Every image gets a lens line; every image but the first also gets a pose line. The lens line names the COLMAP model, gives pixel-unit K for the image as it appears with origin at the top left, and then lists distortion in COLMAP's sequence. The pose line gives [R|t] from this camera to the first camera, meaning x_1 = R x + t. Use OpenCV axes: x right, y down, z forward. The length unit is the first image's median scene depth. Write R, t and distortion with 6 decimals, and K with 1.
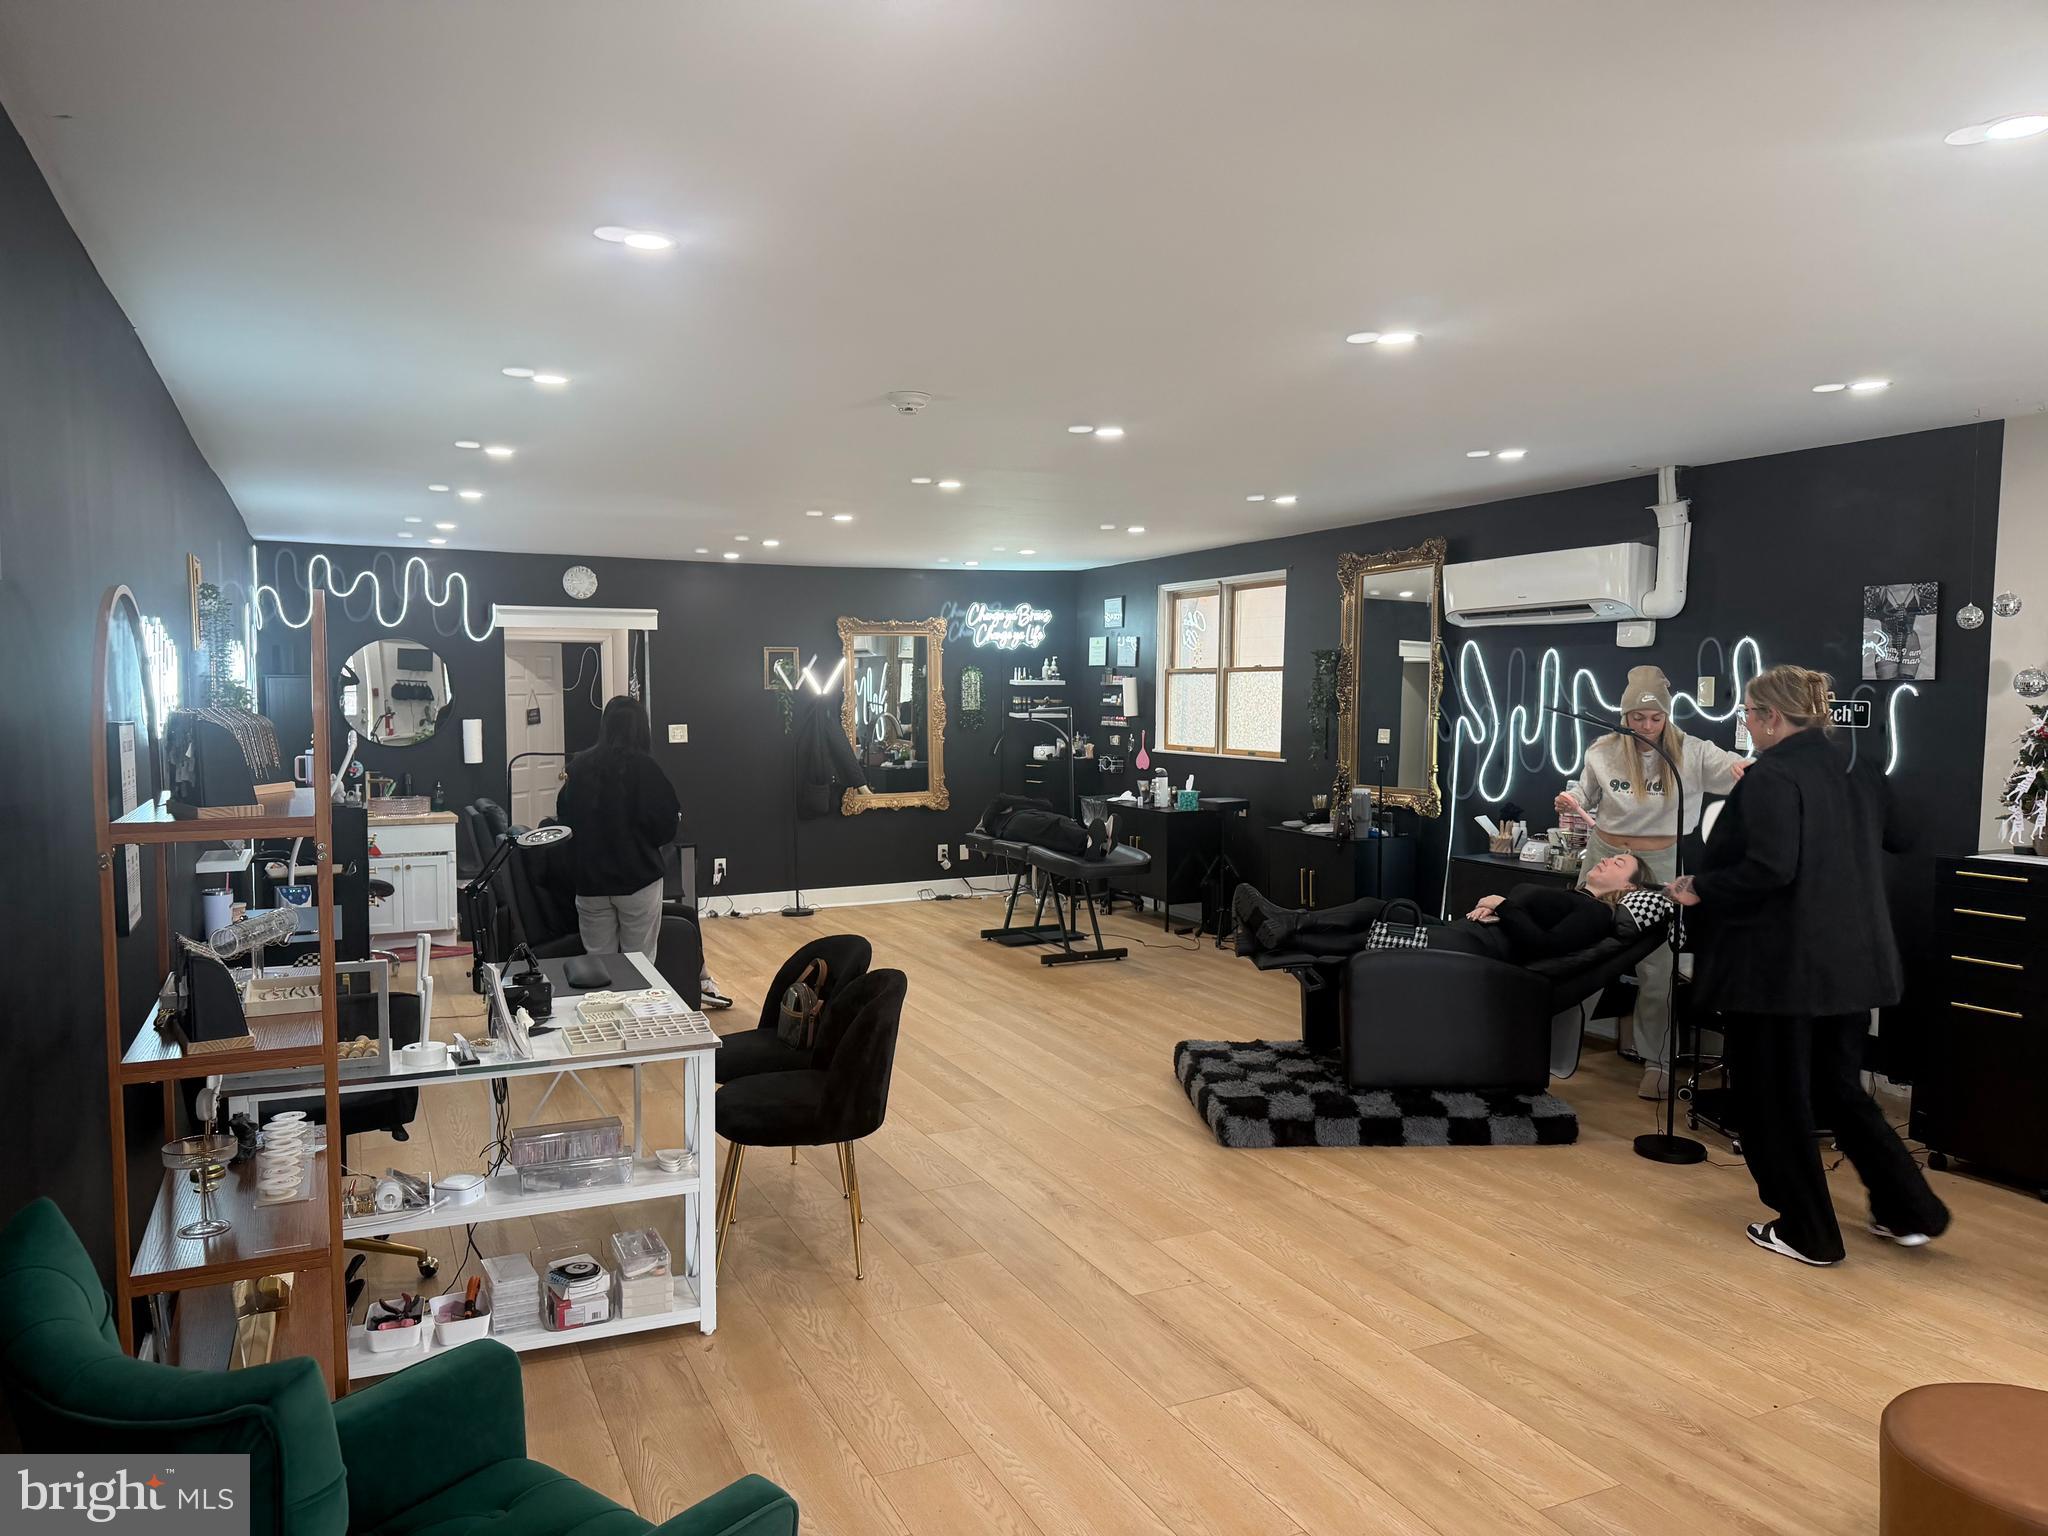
lens RADIAL K [[1411.8, 0, 1024.0], [0, 1411.8, 768.0], [0, 0, 1]] dist [0.065324, -0.109020]
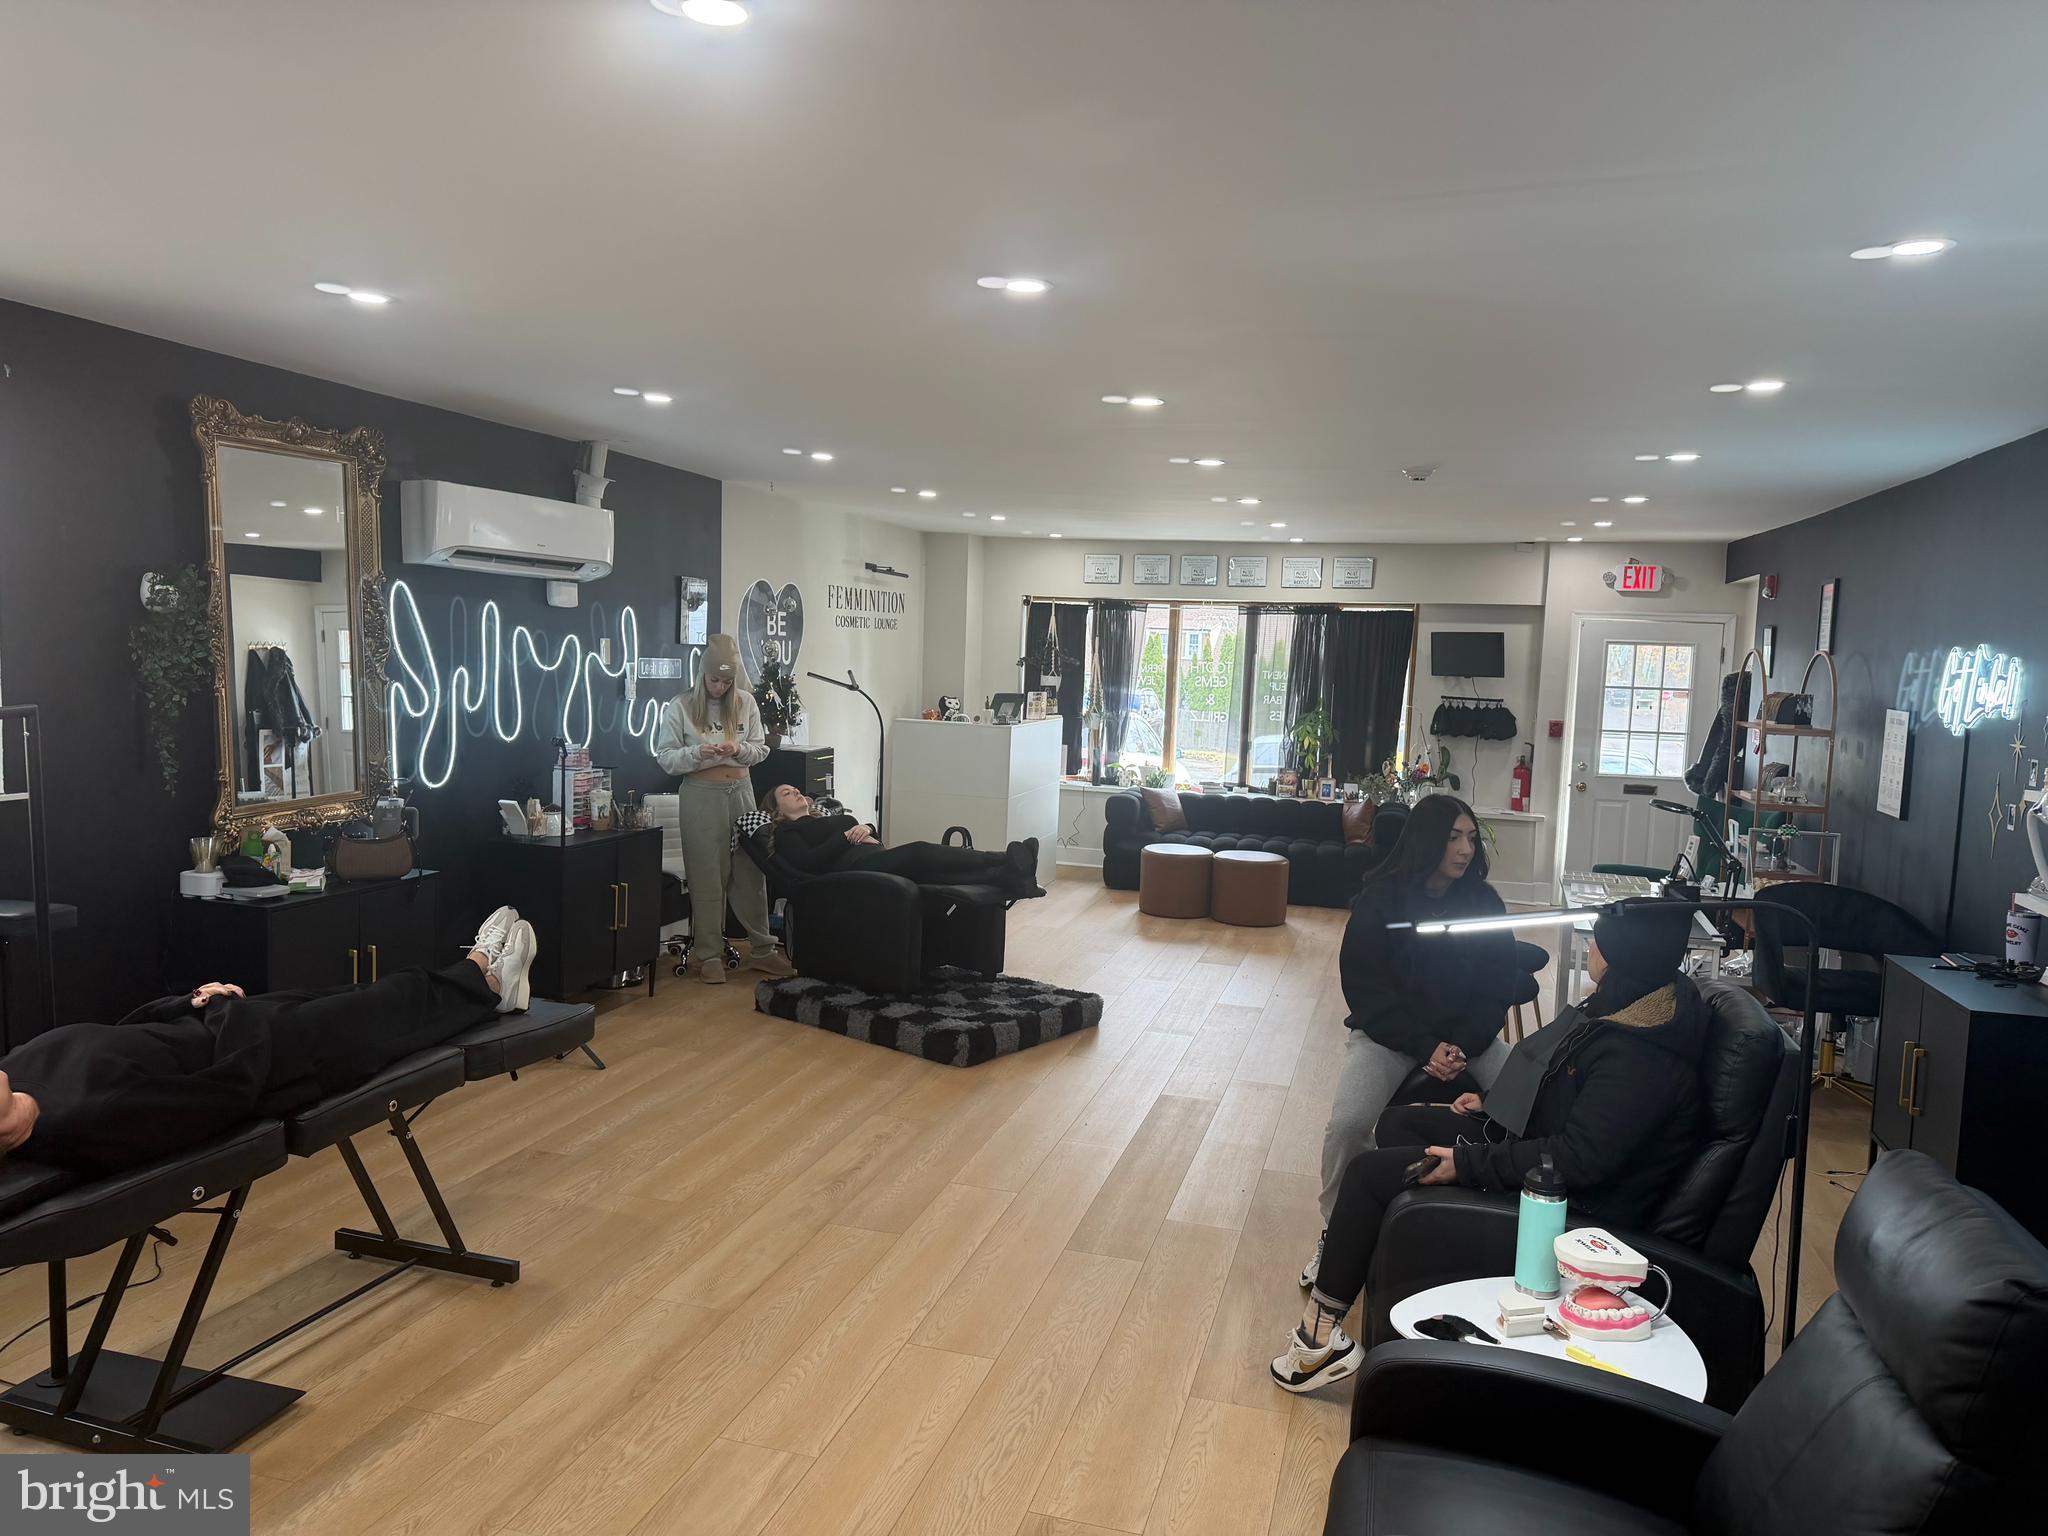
lens RADIAL K [[1411.8, 0, 1024.0], [0, 1411.8, 768.0], [0, 0, 1]] dist [0.065324, -0.109020]
pose [[-0.744159, -0.082155, 0.662931, -0.477062], [0.004285, 0.991801, 0.127720, -0.094976], [-0.667989, 0.097885, -0.737706, 1.476624]]
